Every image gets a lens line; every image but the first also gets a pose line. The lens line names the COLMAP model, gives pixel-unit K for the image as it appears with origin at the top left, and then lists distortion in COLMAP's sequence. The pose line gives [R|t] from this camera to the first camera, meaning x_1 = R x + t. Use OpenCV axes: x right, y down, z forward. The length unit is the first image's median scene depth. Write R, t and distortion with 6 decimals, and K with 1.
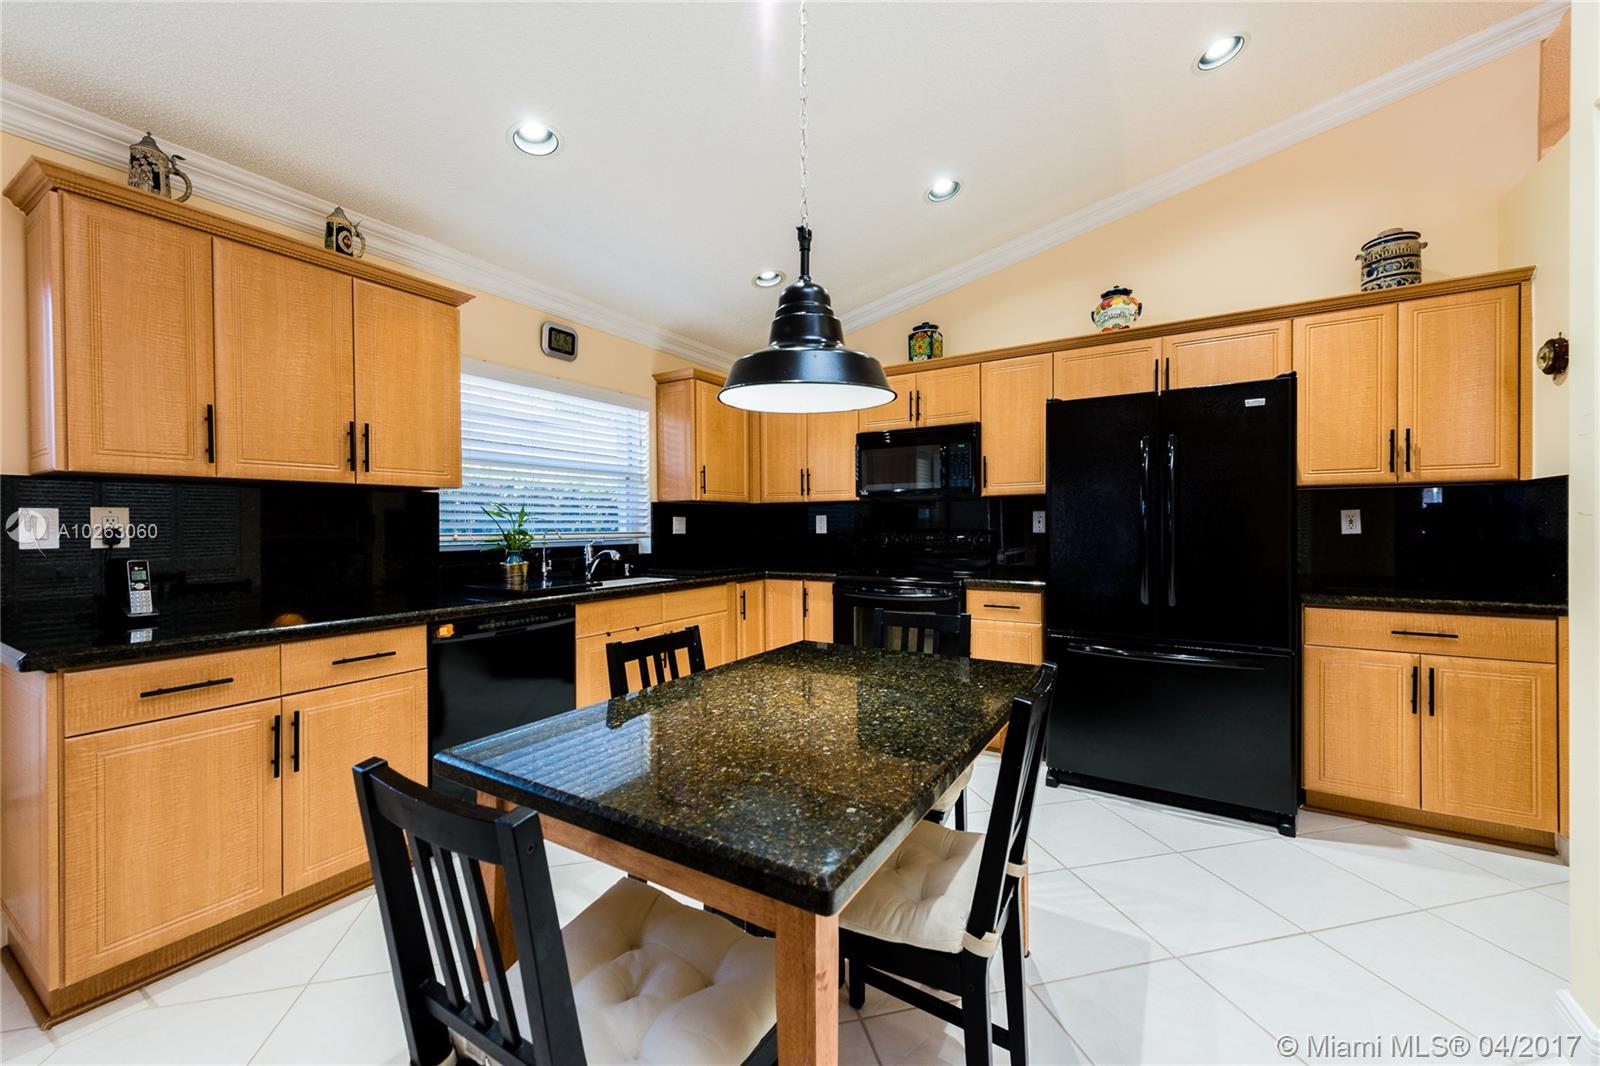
lens RADIAL K [[623.9, 0, 798.4], [0, 623.9, 527.9], [0, 0, 1]] dist [0.016299, -0.005004]
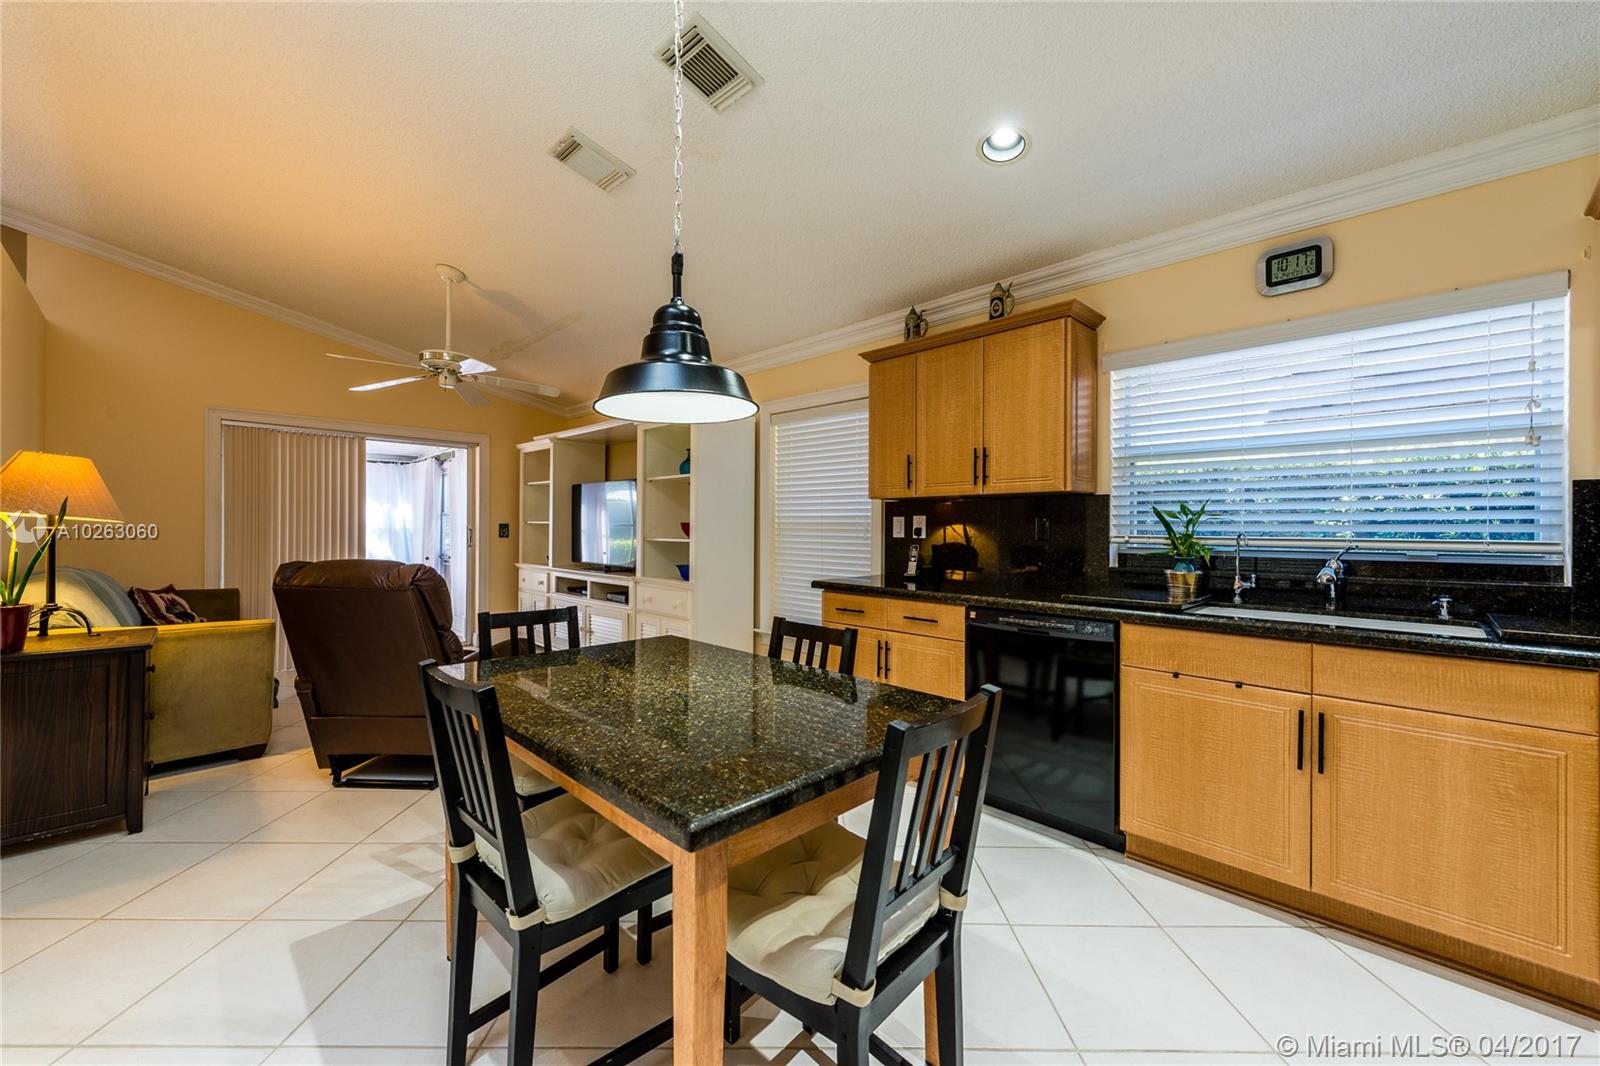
lens RADIAL K [[623.9, 0, 798.4], [0, 623.9, 527.9], [0, 0, 1]] dist [0.016299, -0.005004]
pose [[-0.229387, 0.003759, -0.973328, 0.605306], [-0.008866, 0.999943, 0.005951, -0.004162], [0.973295, 0.009994, -0.229341, 0.859821]]
